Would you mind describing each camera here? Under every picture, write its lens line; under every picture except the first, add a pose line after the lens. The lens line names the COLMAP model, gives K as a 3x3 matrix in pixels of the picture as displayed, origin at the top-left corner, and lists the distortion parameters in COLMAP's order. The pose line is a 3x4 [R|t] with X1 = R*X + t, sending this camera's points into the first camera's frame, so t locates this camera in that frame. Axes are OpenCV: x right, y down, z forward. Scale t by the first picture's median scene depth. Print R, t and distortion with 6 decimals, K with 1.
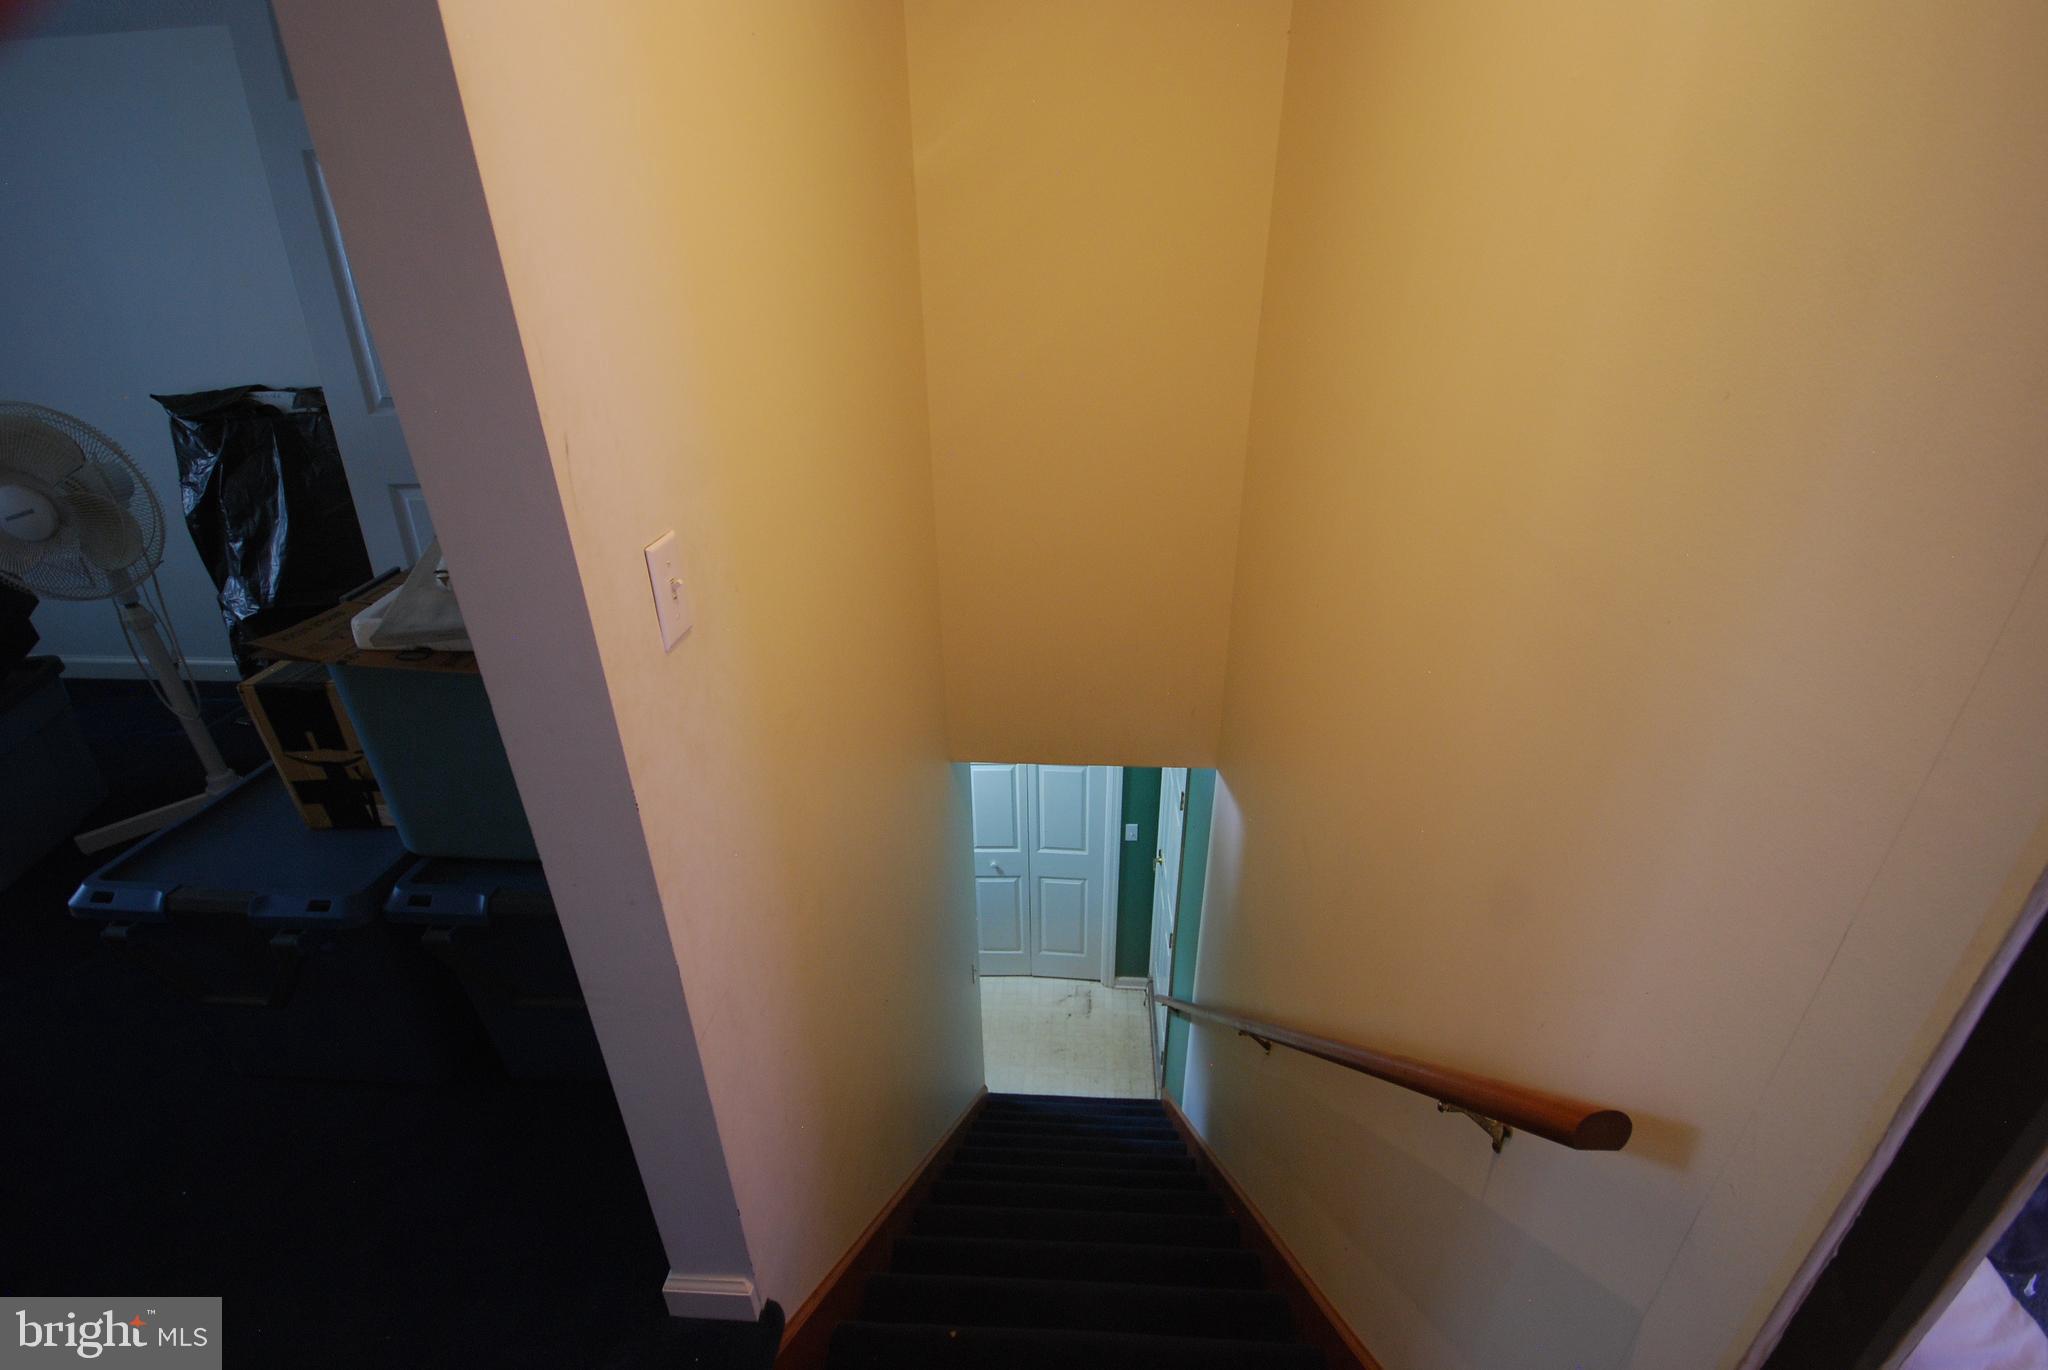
lens RADIAL K [[940.7, 0, 1024.0], [0, 940.7, 685.0], [0, 0, 1]] dist [-0.002530, -0.000447]
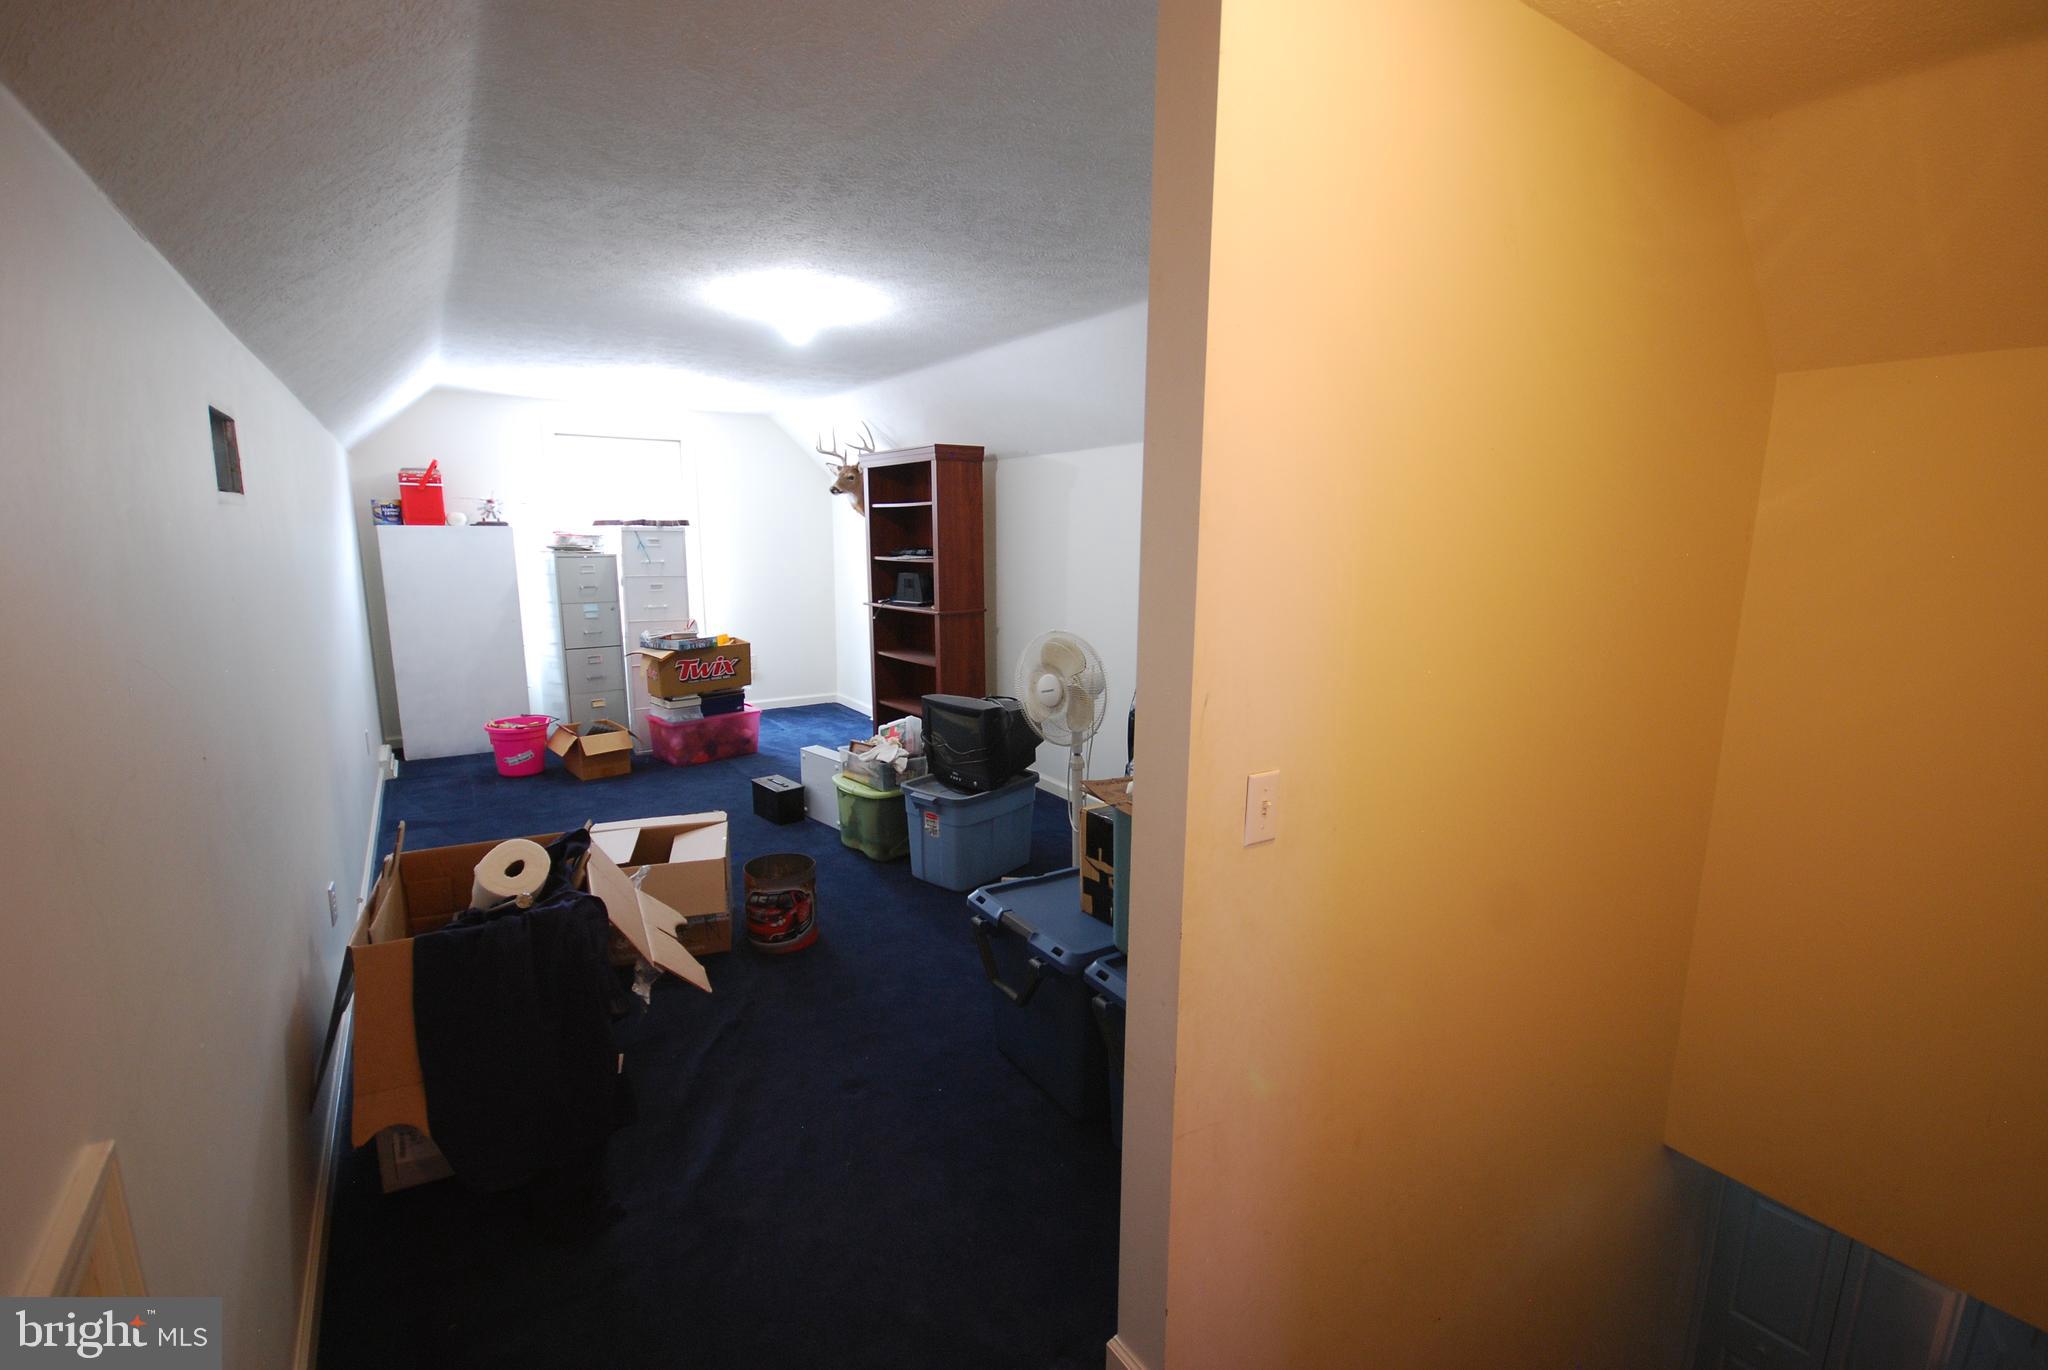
lens RADIAL K [[889.7, 0, 1024.0], [0, 889.7, 685.0], [0, 0, 1]] dist [0.002516, 0.000032]
pose [[0.612812, 0.161483, -0.773553, 0.251529], [-0.377486, 0.919809, -0.107032, 0.005967], [0.694238, 0.357596, 0.624627, -0.106532]]
